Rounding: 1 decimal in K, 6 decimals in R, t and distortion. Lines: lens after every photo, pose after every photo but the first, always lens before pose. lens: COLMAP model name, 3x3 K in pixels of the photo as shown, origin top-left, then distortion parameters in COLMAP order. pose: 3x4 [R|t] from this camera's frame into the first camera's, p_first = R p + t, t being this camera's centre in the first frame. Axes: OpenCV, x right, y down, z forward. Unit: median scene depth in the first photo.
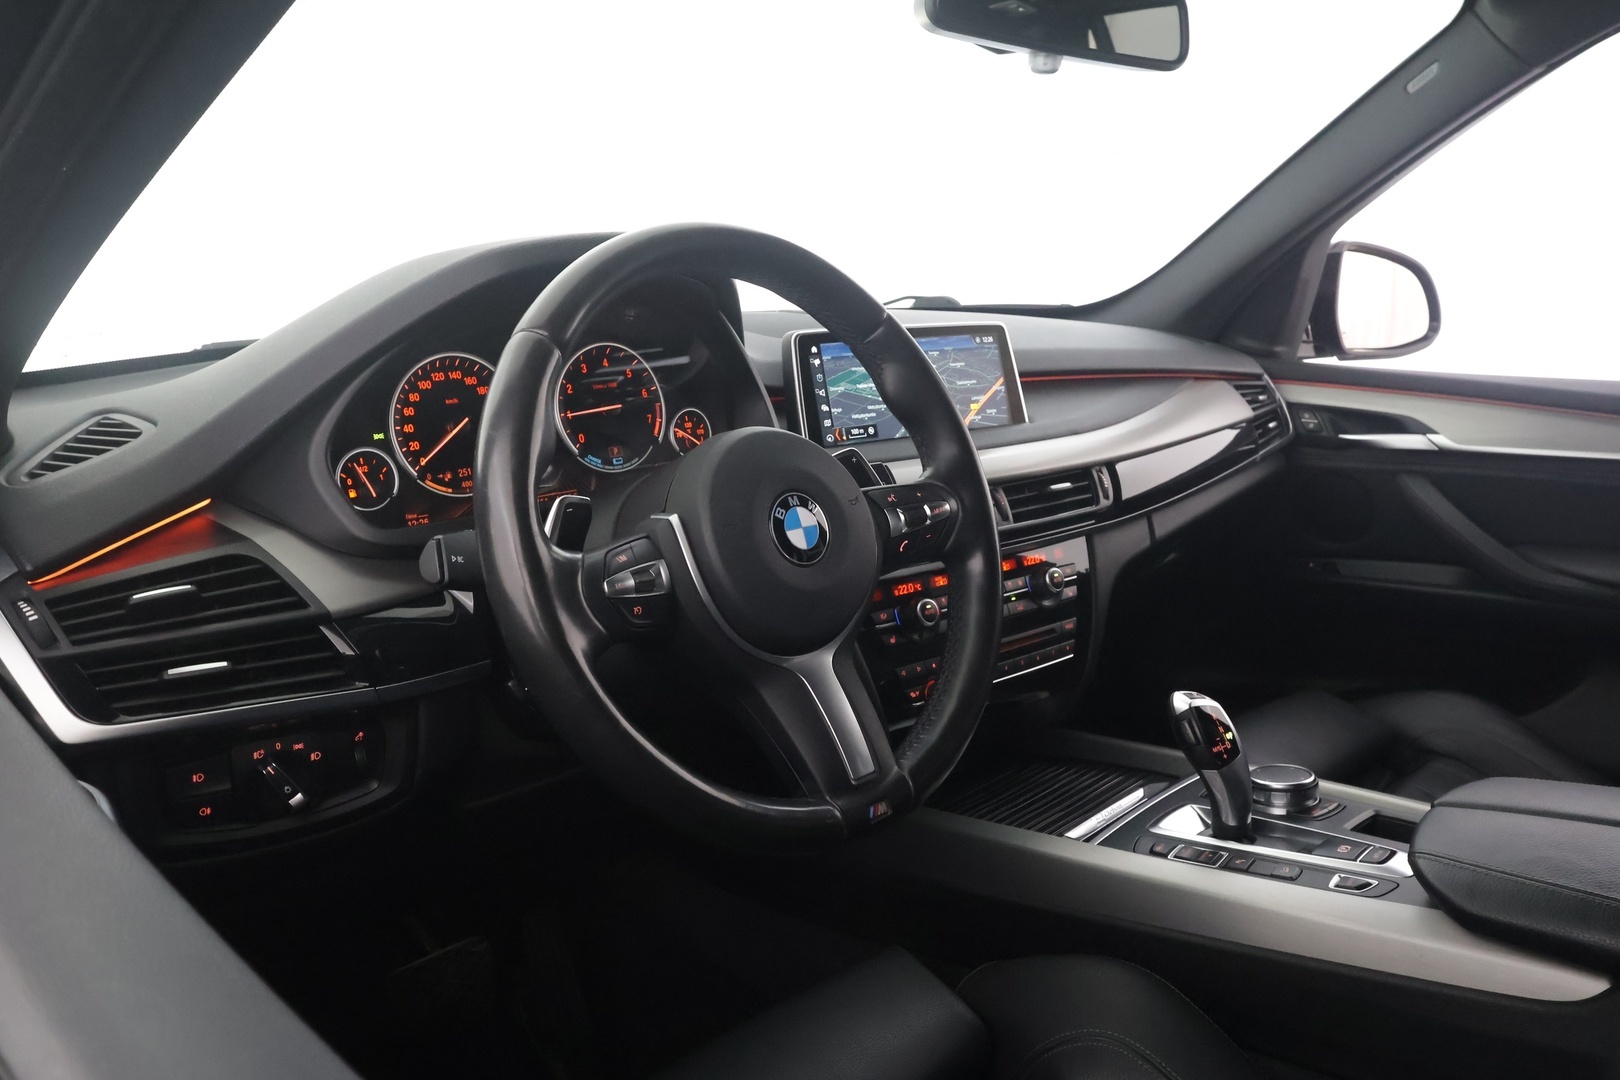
lens RADIAL K [[1205.6, 0, 804.4], [0, 1205.6, 552.3], [0, 0, 1]] dist [0.000995, -0.009333]
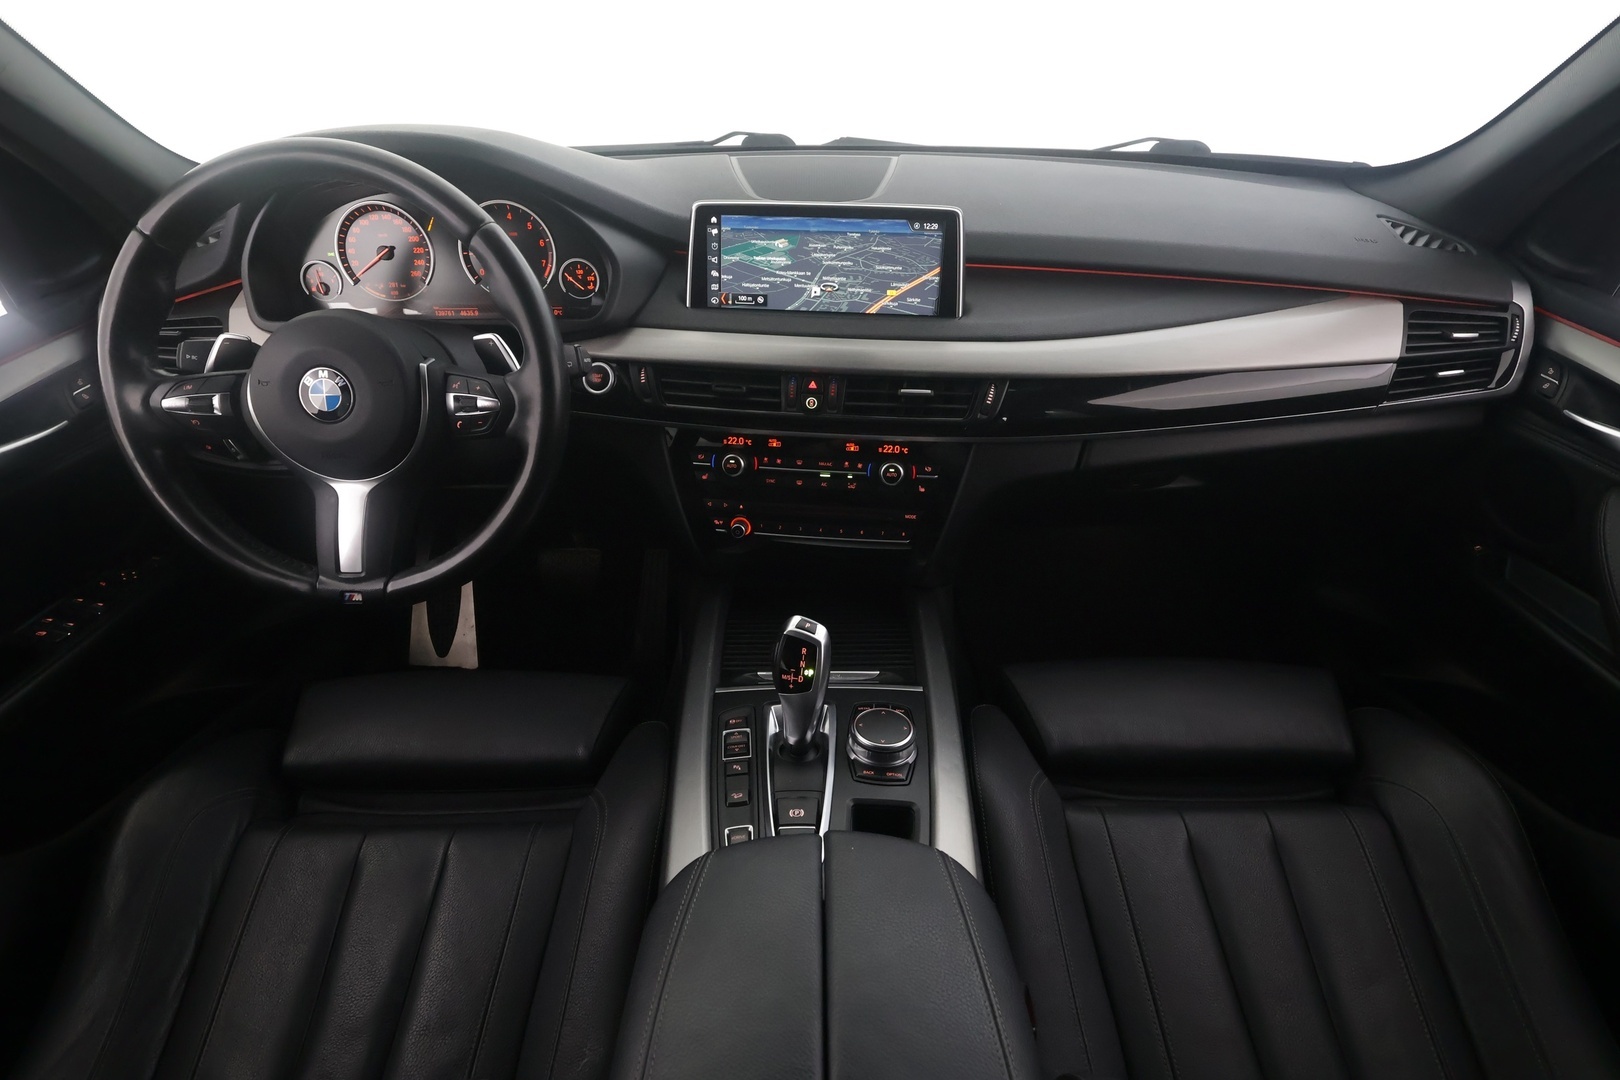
lens RADIAL K [[789.7, 0, 804.4], [0, 789.7, 542.8], [0, 0, 1]] dist [0.002959, 0.000406]
pose [[0.706088, 0.401180, -0.583519, 0.578227], [-0.168887, 0.895661, 0.411422, -0.196553], [0.687690, -0.191952, 0.700169, 0.421341]]
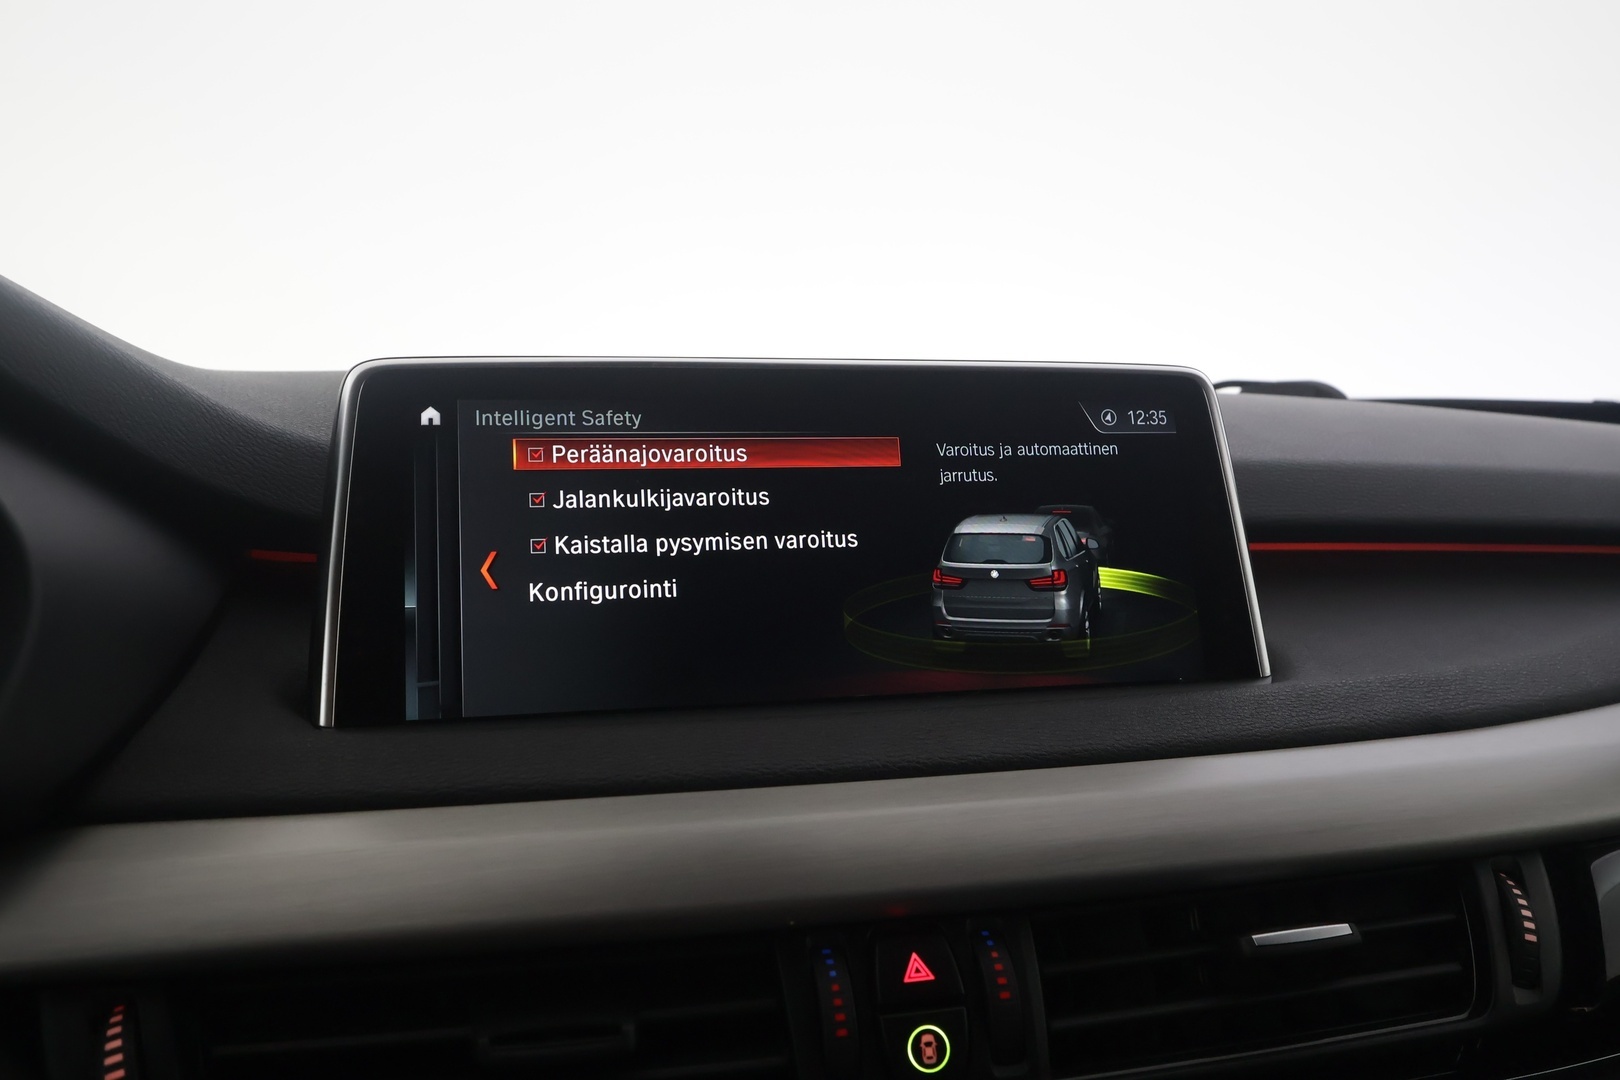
lens RADIAL K [[1281.7, 0, 810.2], [0, 1281.7, 535.2], [0, 0, 1]] dist [0.003632, -0.004919]
pose [[0.908982, 0.041035, -0.414811, 0.221949], [-0.101060, 0.987147, -0.123801, -0.094157], [0.404399, 0.154454, 0.901446, 0.664563]]
